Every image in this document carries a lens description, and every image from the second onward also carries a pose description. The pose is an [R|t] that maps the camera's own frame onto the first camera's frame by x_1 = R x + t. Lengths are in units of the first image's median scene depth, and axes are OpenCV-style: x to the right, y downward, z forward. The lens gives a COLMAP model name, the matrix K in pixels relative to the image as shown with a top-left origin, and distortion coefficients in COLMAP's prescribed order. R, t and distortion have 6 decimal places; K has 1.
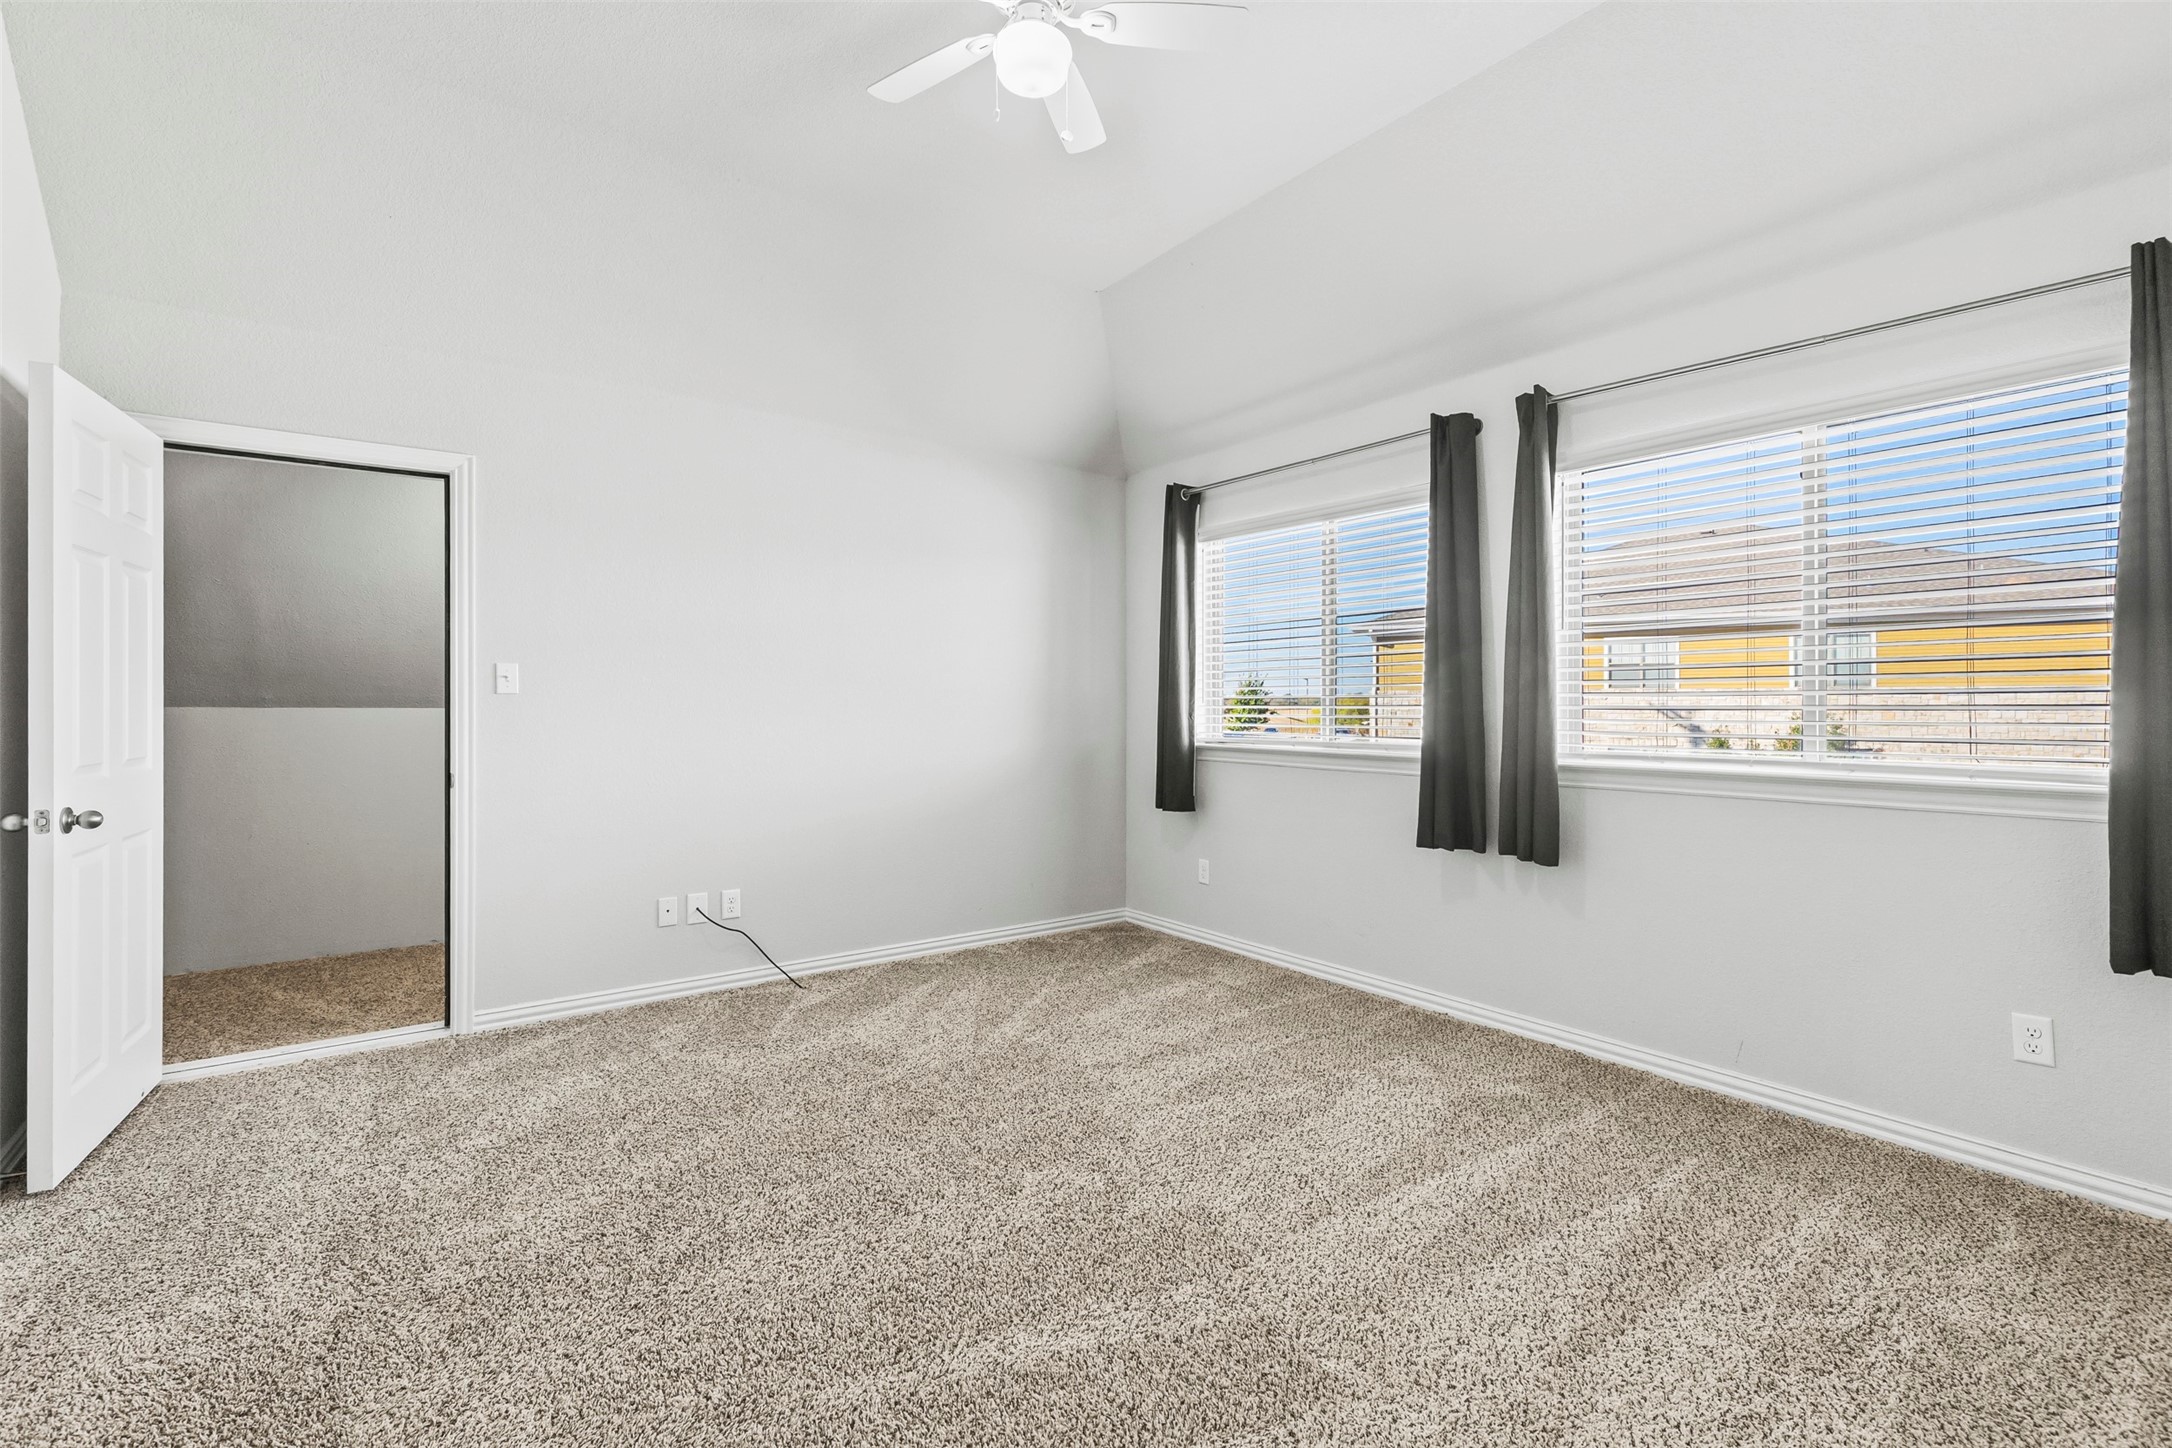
lens RADIAL K [[977.4, 0, 1107.2], [0, 977.4, 683.9], [0, 0, 1]] dist [0.000428, 0.000312]
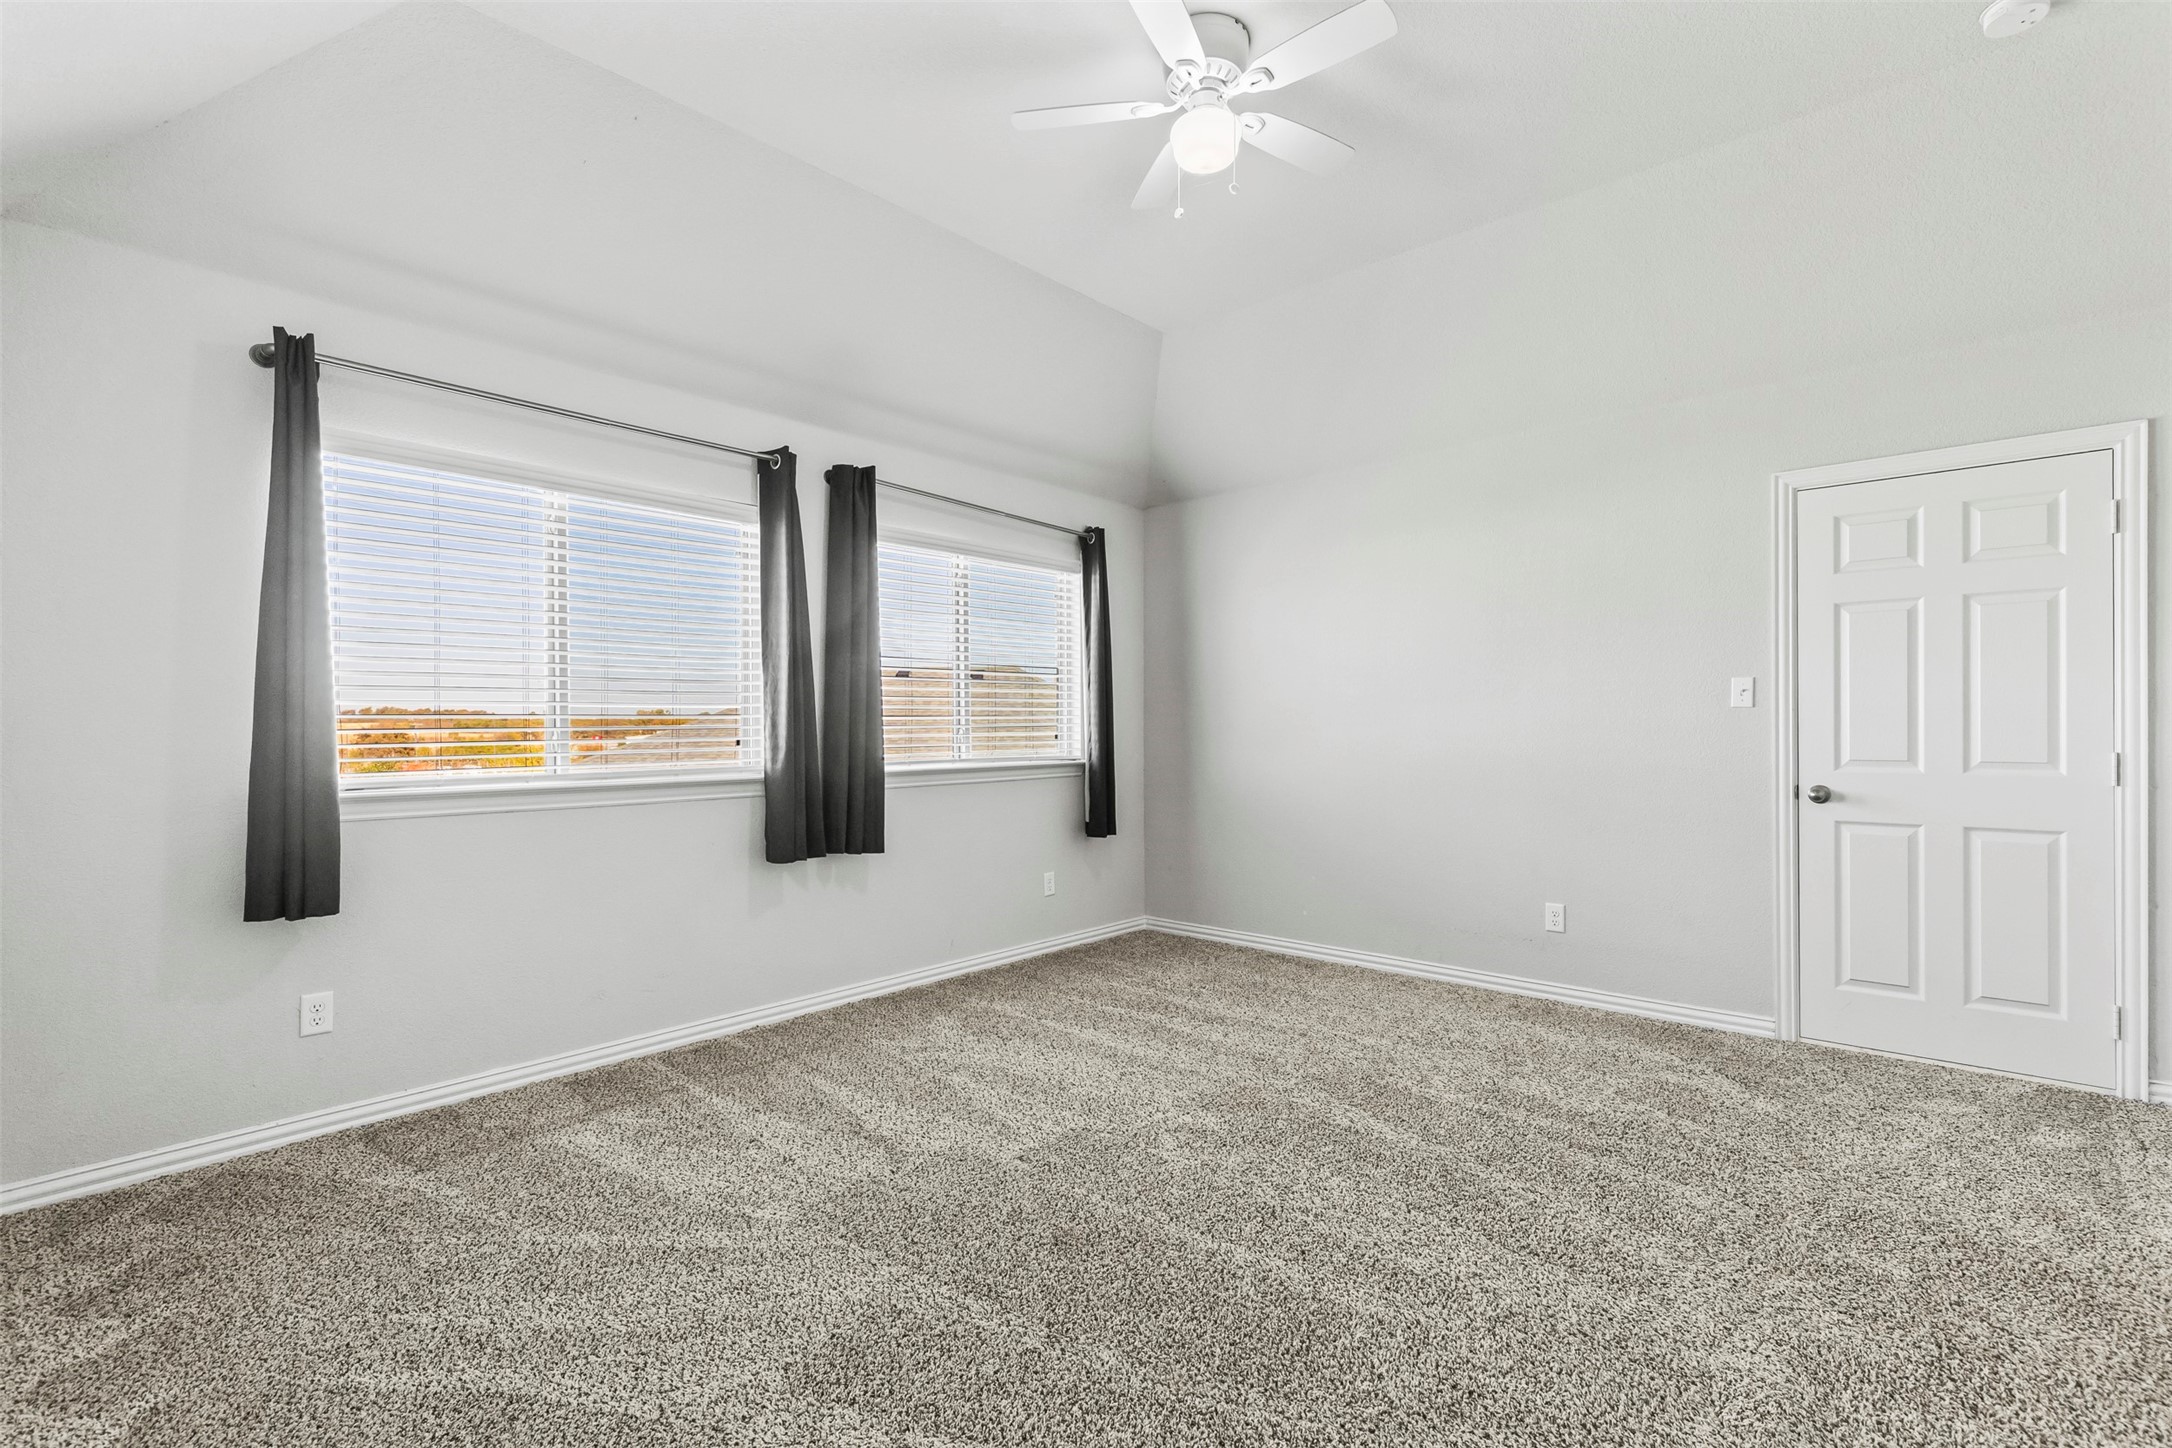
lens RADIAL K [[977.4, 0, 1087.4], [0, 977.4, 719.7], [0, 0, 1]] dist [0.000428, 0.000312]
pose [[-0.175419, -0.000127, 0.984494, -0.783388], [-0.017882, 0.999835, -0.003057, 0.013062], [-0.984331, -0.018141, -0.175393, 0.906823]]
